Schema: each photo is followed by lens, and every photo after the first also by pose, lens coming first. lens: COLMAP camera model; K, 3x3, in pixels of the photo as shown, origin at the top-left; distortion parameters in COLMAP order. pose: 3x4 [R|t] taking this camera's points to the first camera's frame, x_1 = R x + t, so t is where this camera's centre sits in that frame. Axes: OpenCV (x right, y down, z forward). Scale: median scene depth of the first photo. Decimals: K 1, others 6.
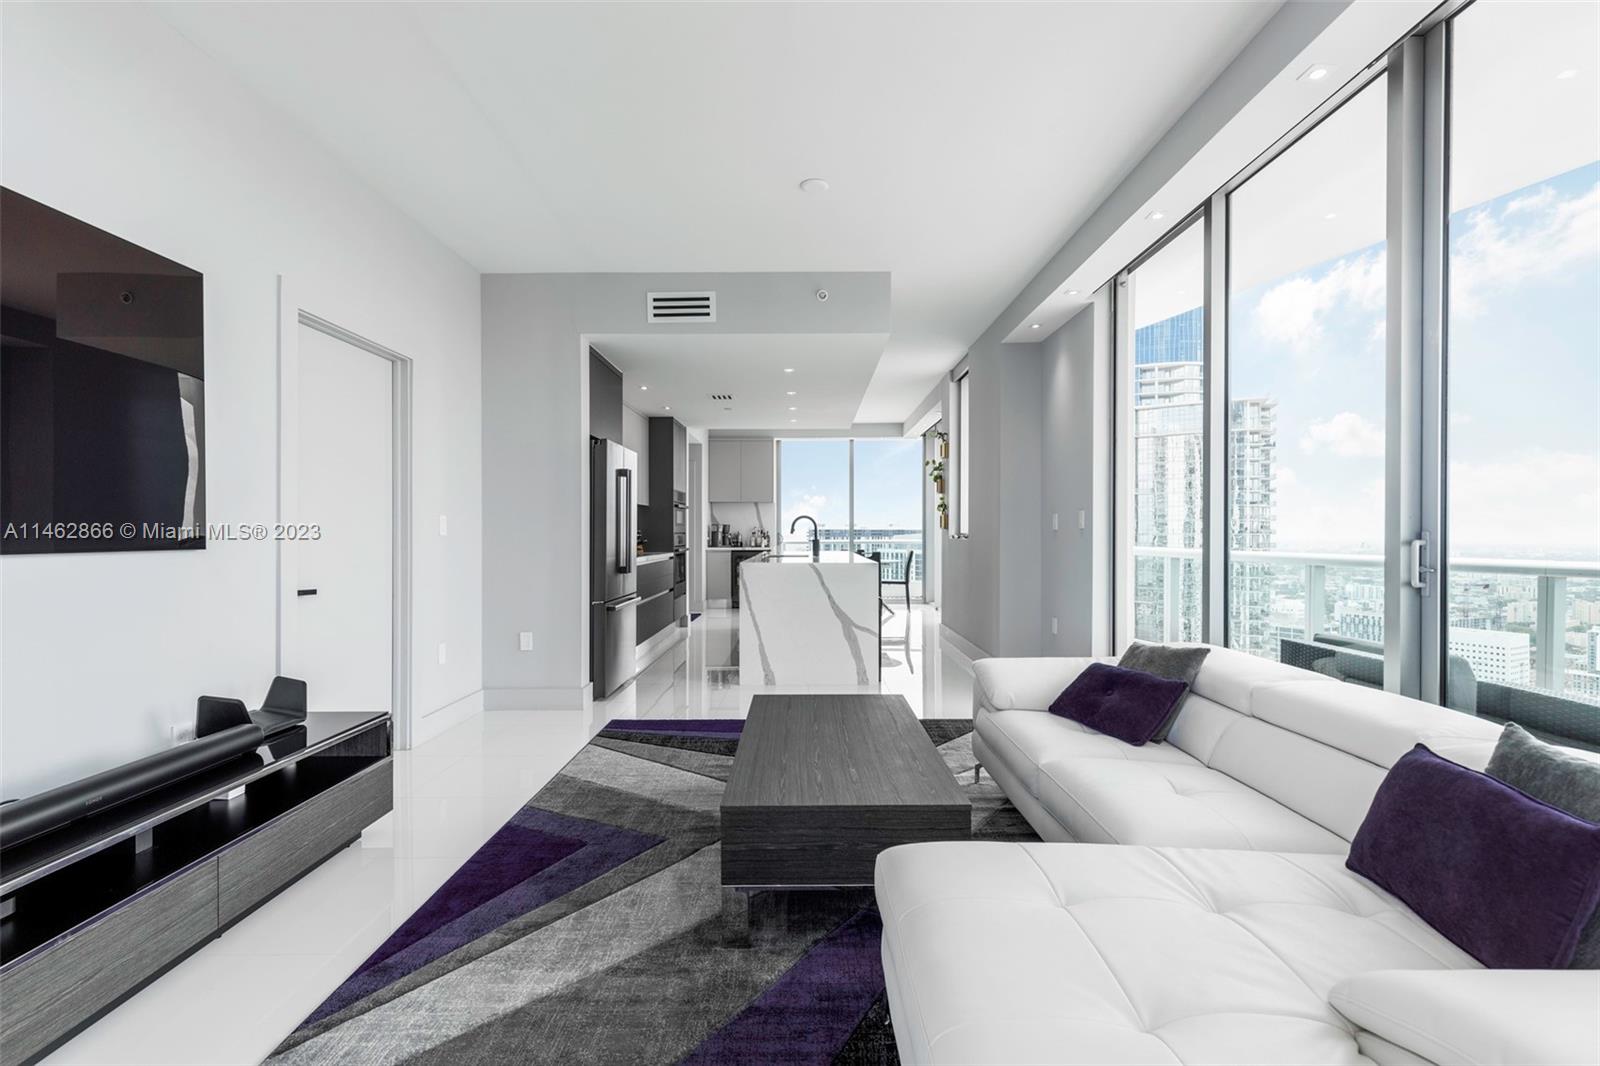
lens RADIAL K [[717.8, 0, 799.8], [0, 717.8, 533.5], [0, 0, 1]] dist [0.011497, -0.001048]
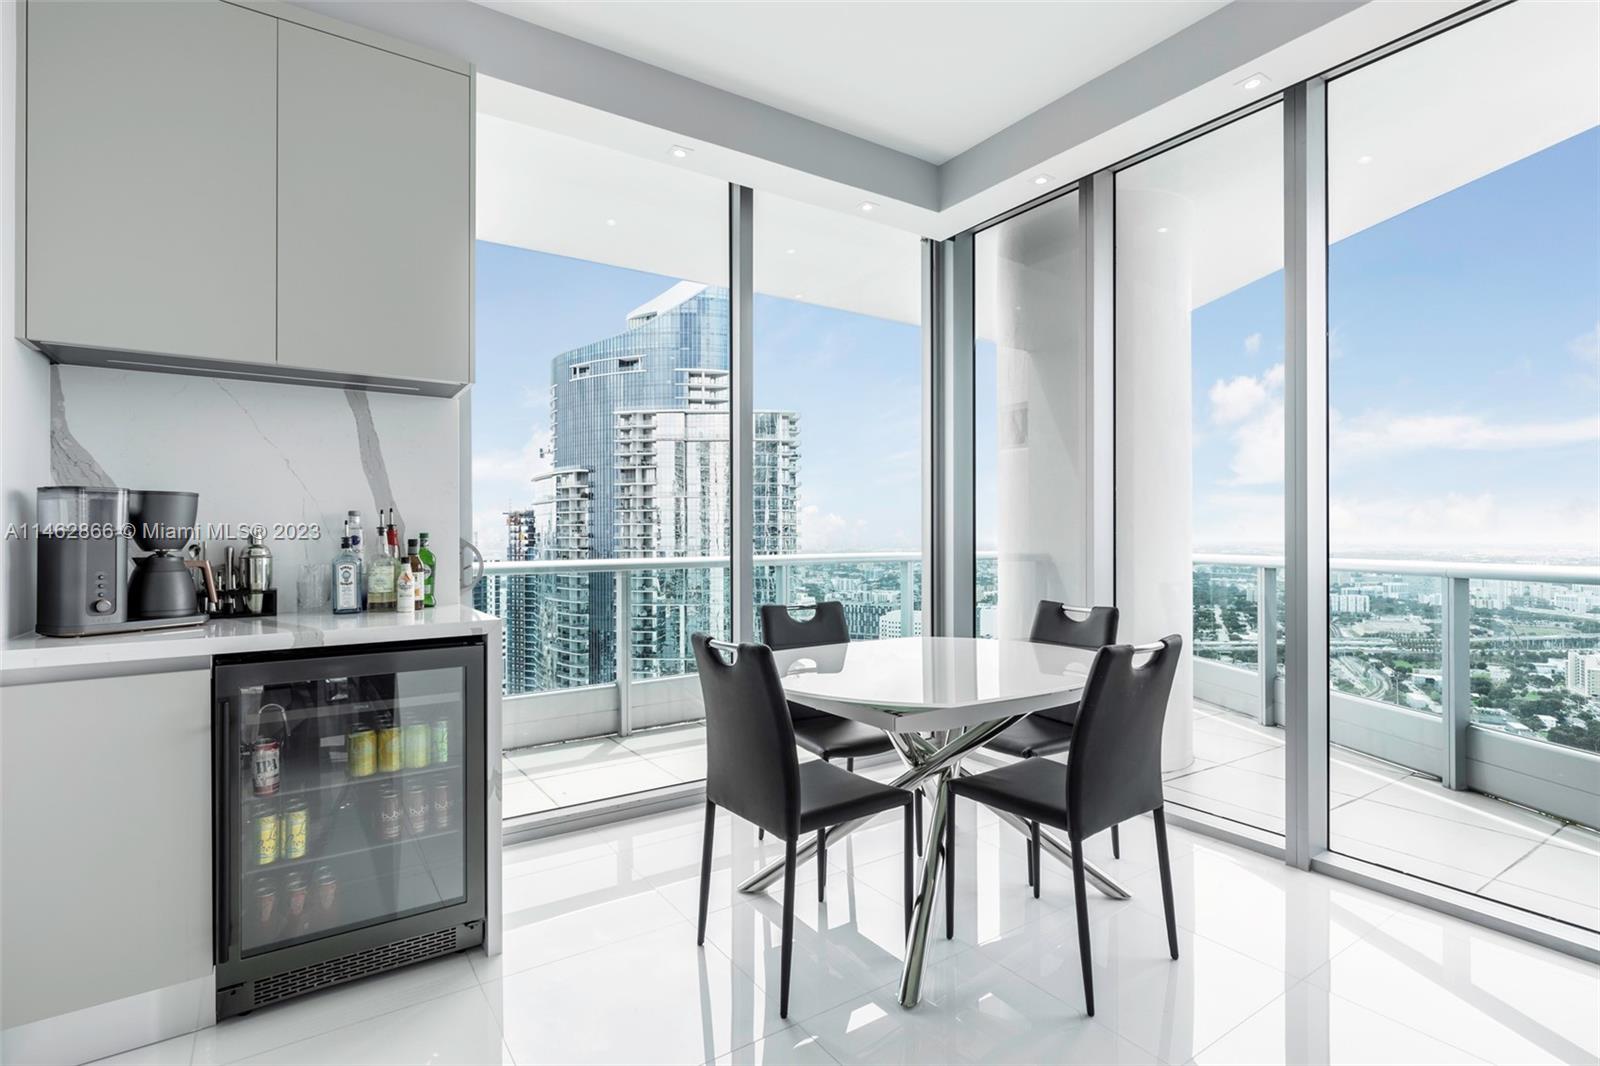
lens RADIAL K [[762.8, 0, 791.9], [0, 762.8, 536.6], [0, 0, 1]] dist [-0.001450, 0.000635]
pose [[0.827995, -0.003181, 0.560726, -0.131763], [0.003548, 0.999994, 0.000433, -0.002420], [-0.560724, 0.001631, 0.828001, 1.248558]]
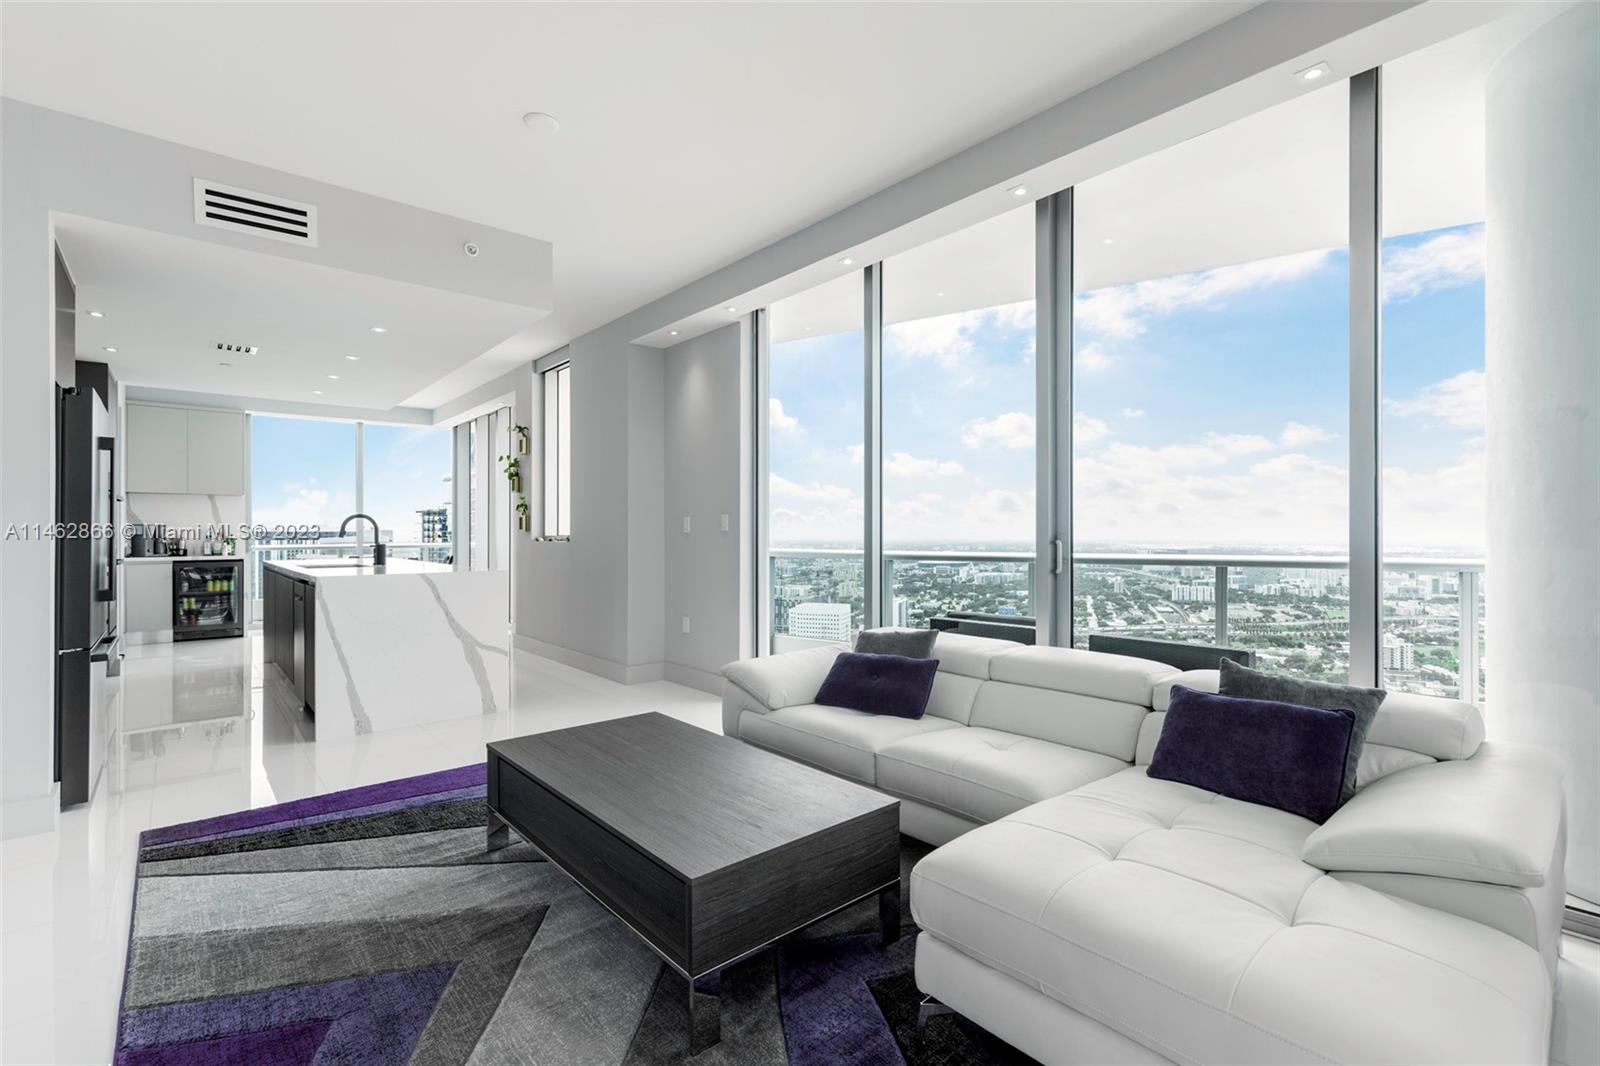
lens RADIAL K [[717.8, 0, 789.7], [0, 717.8, 531.9], [0, 0, 1]] dist [0.011497, -0.001048]
pose [[0.759665, -0.000775, 0.650314, -0.152219], [0.003461, 0.999990, -0.002851, -0.001740], [-0.650305, 0.004417, 0.759660, 0.086991]]
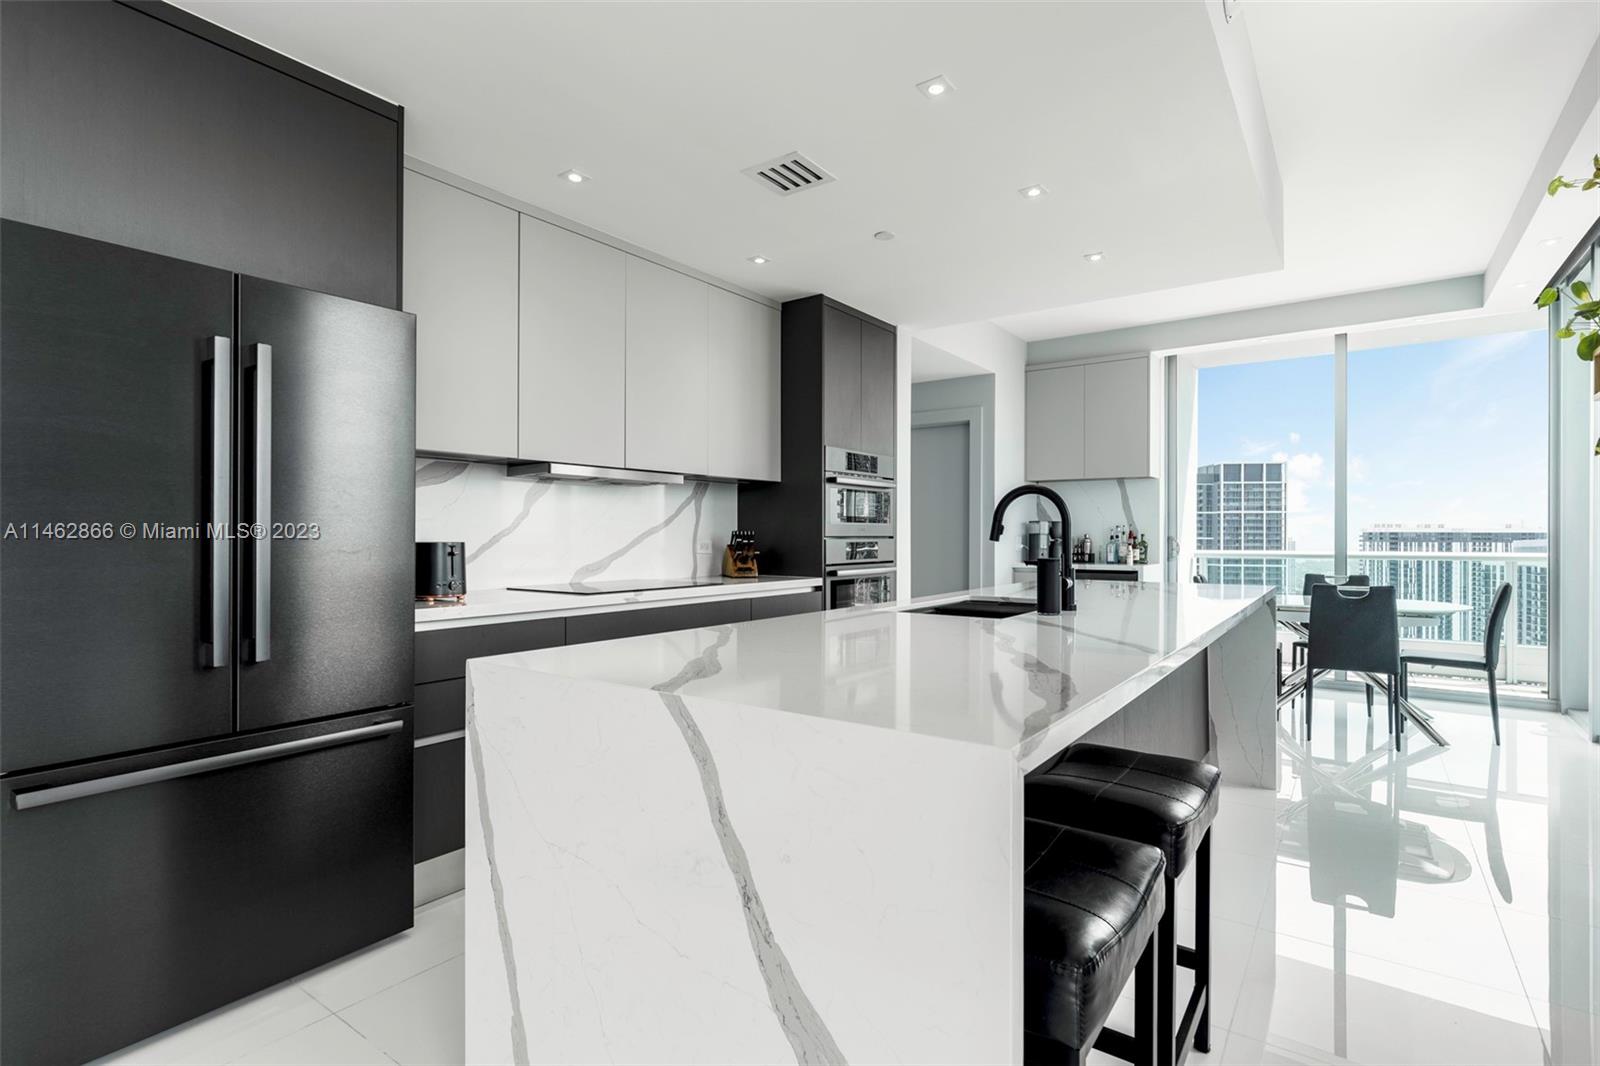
lens RADIAL K [[778.7, 0, 807.2], [0, 778.7, 535.1], [0, 0, 1]] dist [-0.000723, 0.001008]
pose [[0.821550, 0.001123, -0.570135, 0.127386], [-0.001959, 0.999998, -0.000854, -0.001796], [0.570133, 0.001818, 0.821550, 0.652690]]
